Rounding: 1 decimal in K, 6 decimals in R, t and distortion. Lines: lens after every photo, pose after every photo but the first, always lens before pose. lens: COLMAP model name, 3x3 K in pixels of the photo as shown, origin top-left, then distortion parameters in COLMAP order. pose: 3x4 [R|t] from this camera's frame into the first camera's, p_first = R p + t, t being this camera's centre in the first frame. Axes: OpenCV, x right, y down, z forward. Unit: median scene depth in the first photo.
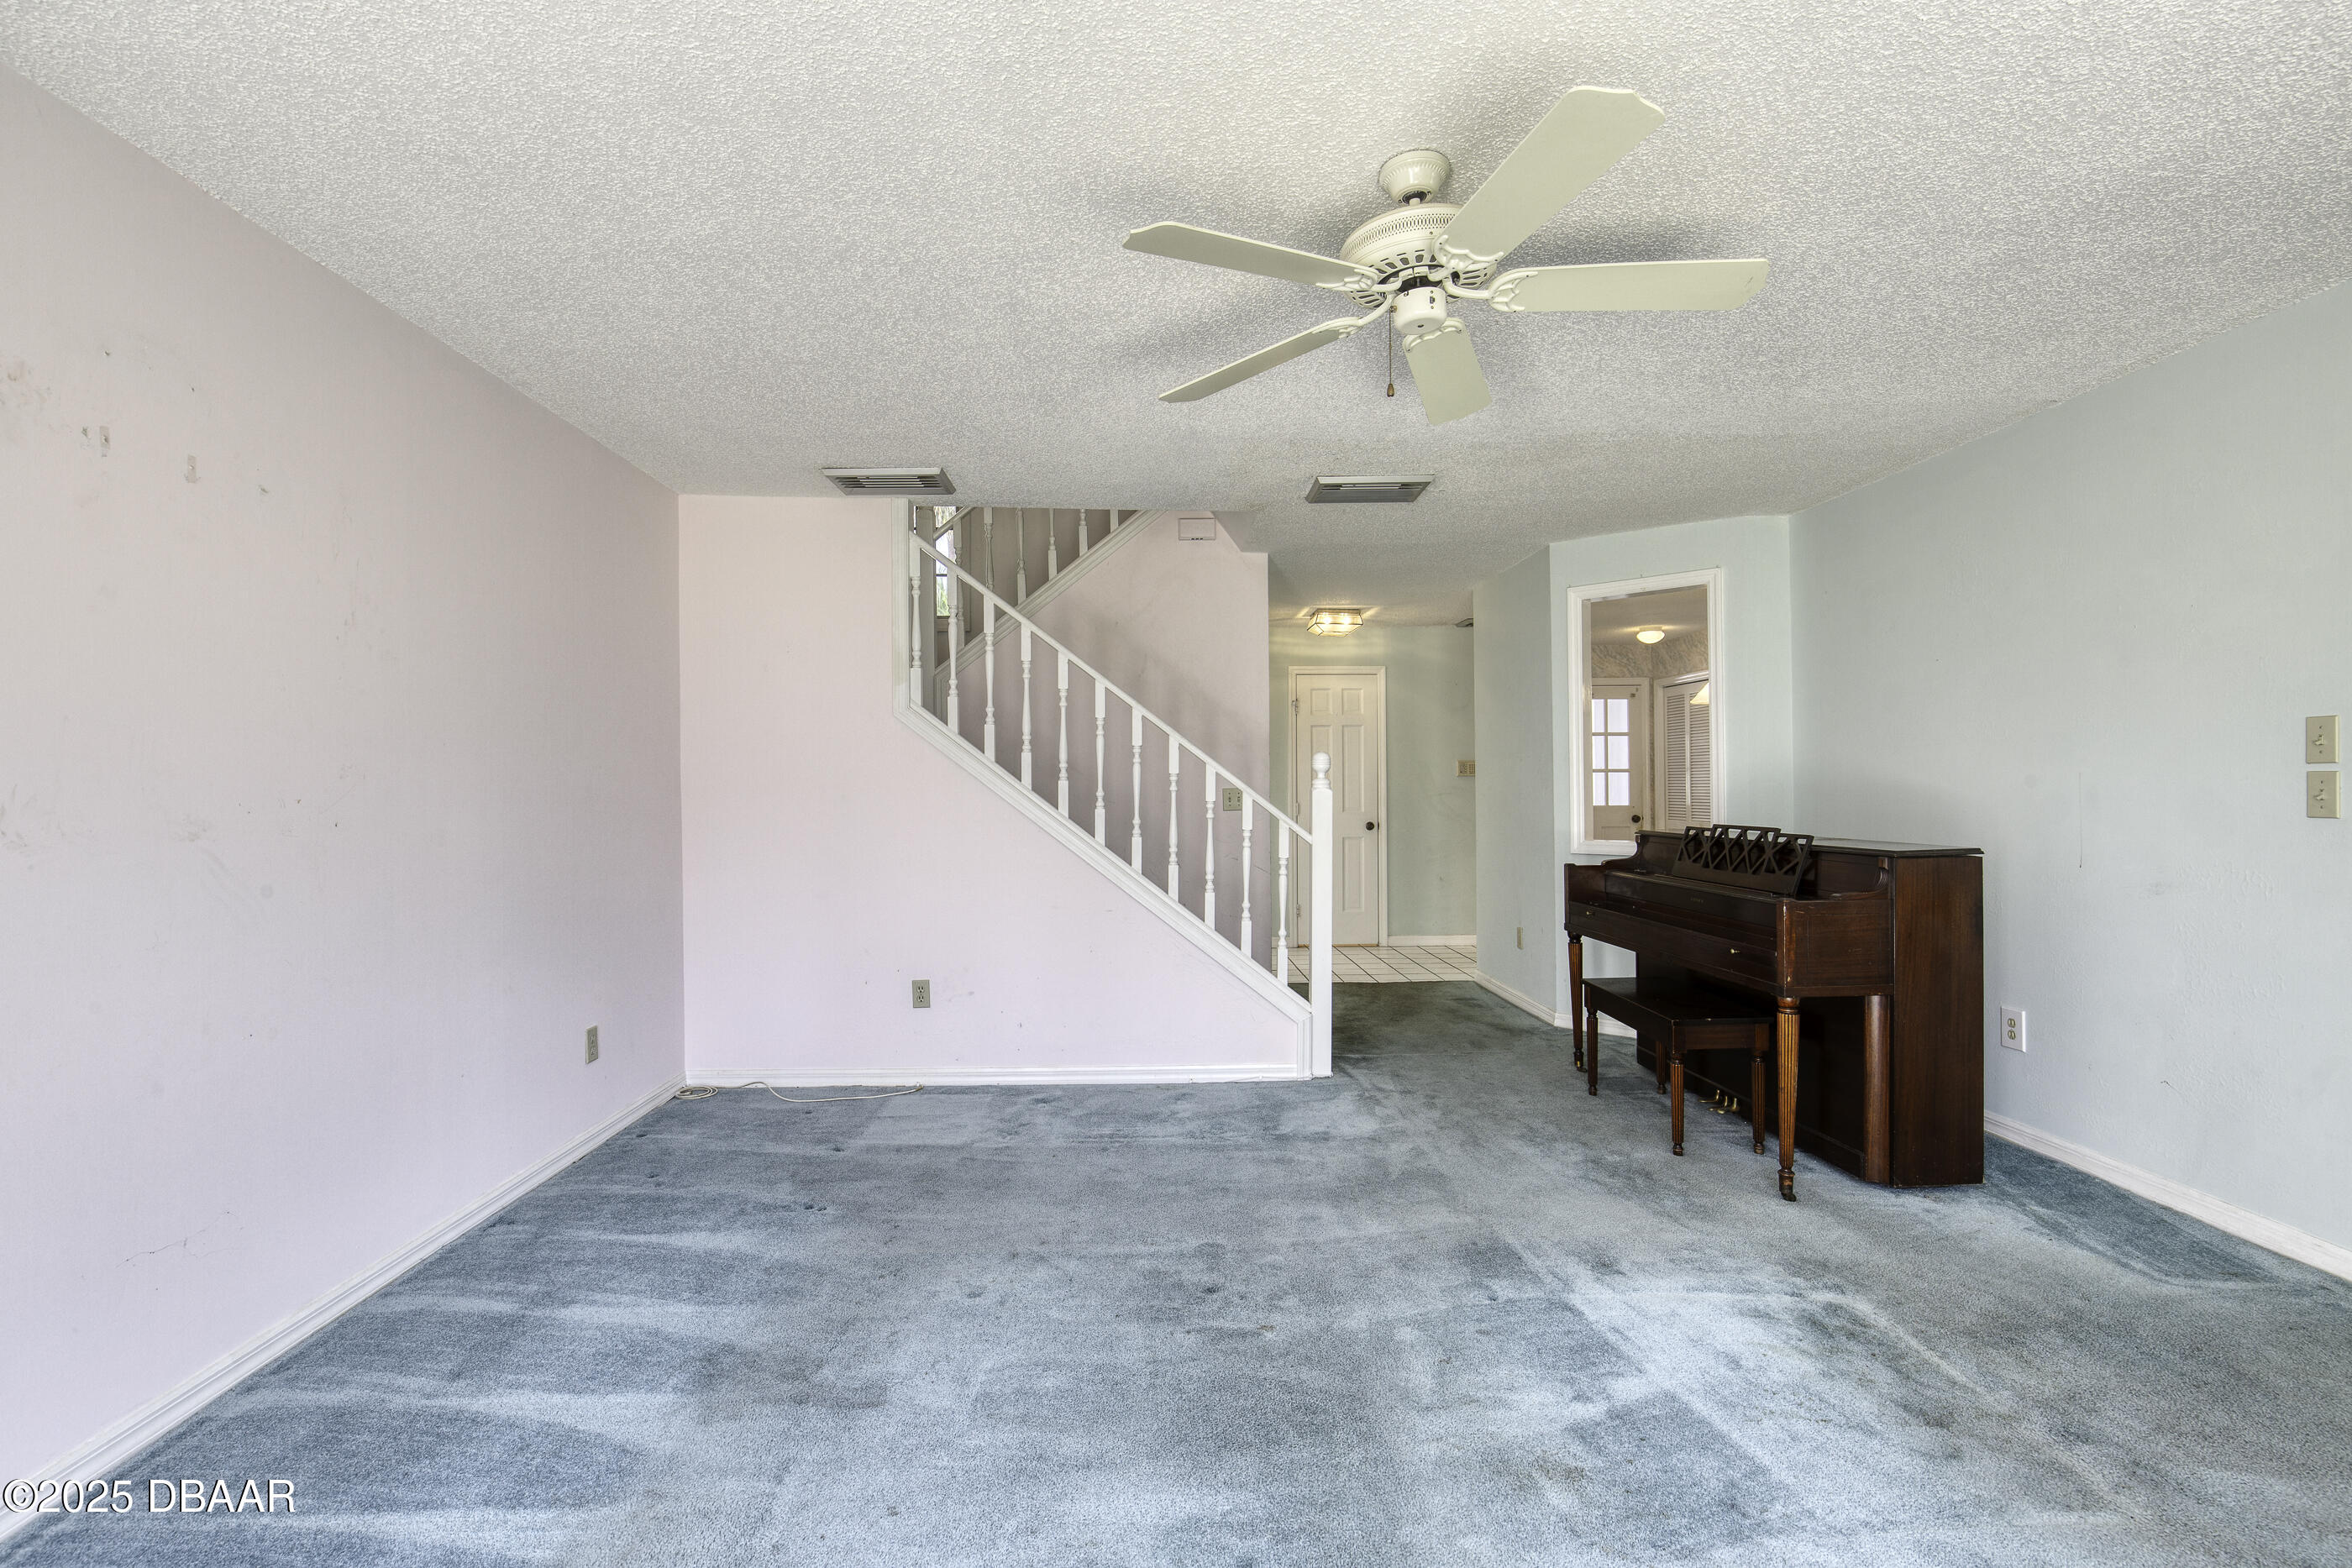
lens RADIAL K [[1070.4, 0, 1165.9], [0, 1070.4, 790.1], [0, 0, 1]] dist [-0.013030, 0.004113]
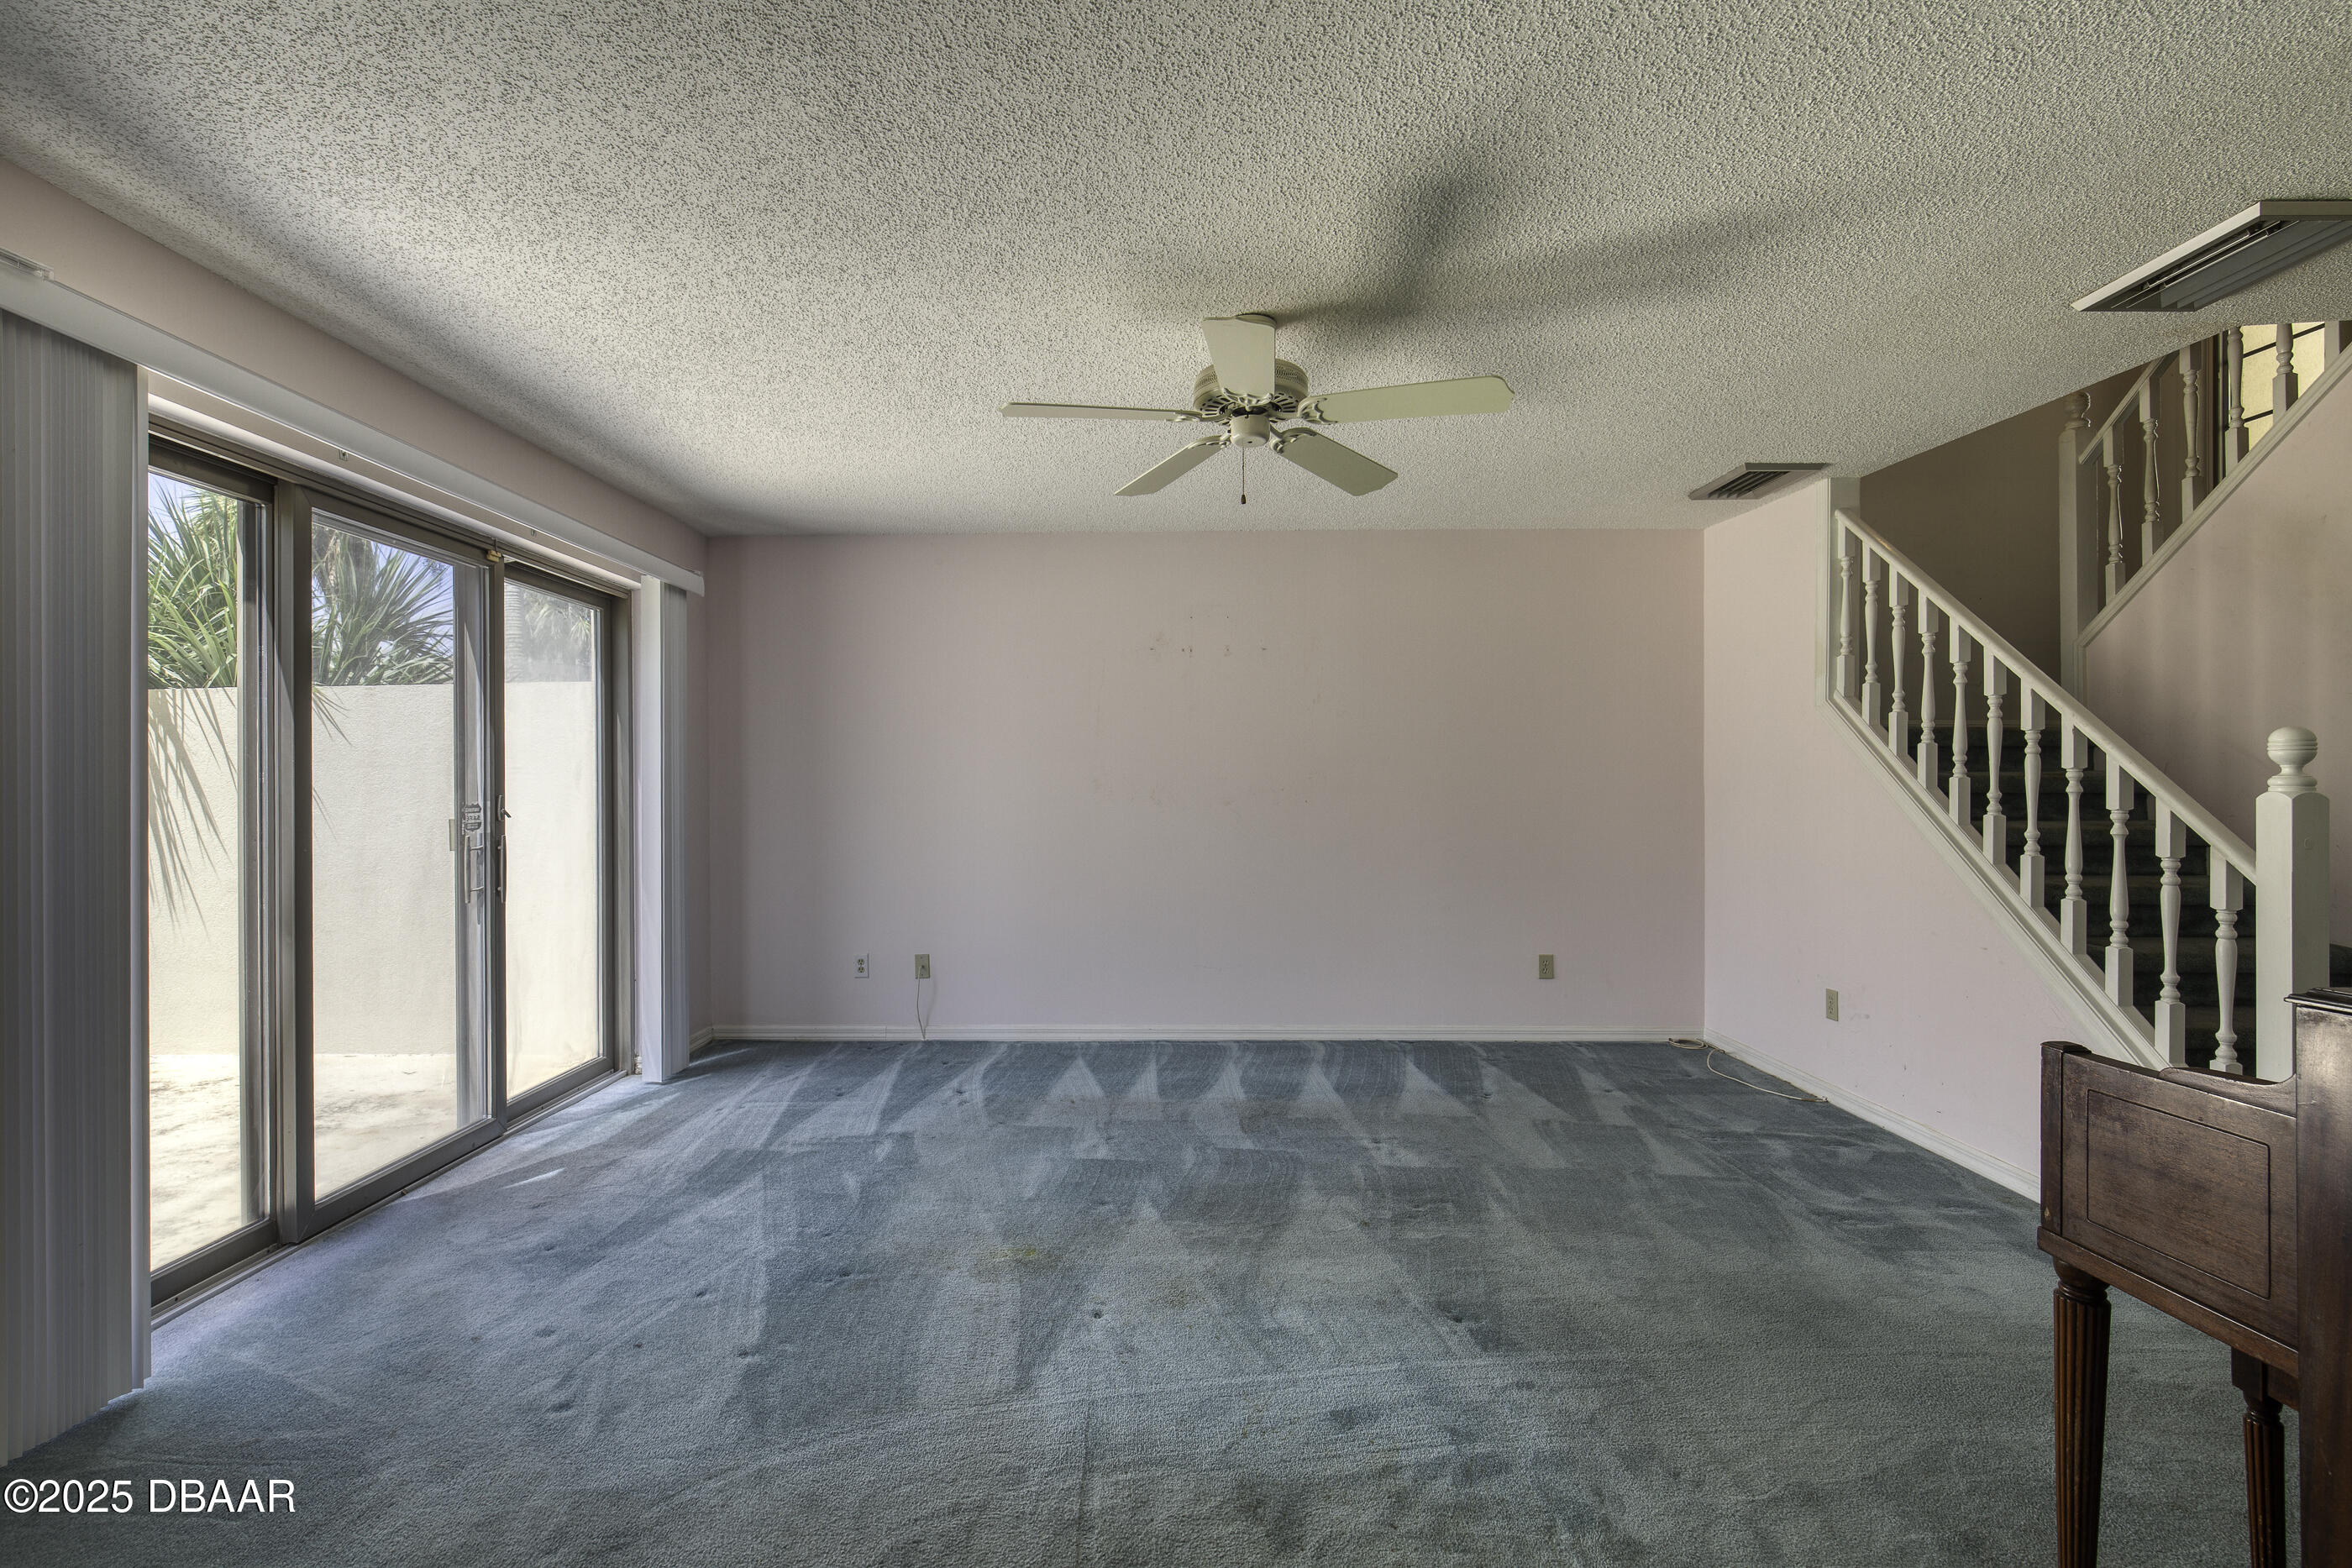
lens RADIAL K [[1089.2, 0, 1131.6], [0, 1089.2, 784.0], [0, 0, 1]] dist [-0.011785, 0.000872]
pose [[-0.052399, 0.009371, -0.998582, 0.936496], [-0.001053, 0.999955, 0.009439, -0.014067], [0.998626, 0.001546, -0.052386, 0.548345]]
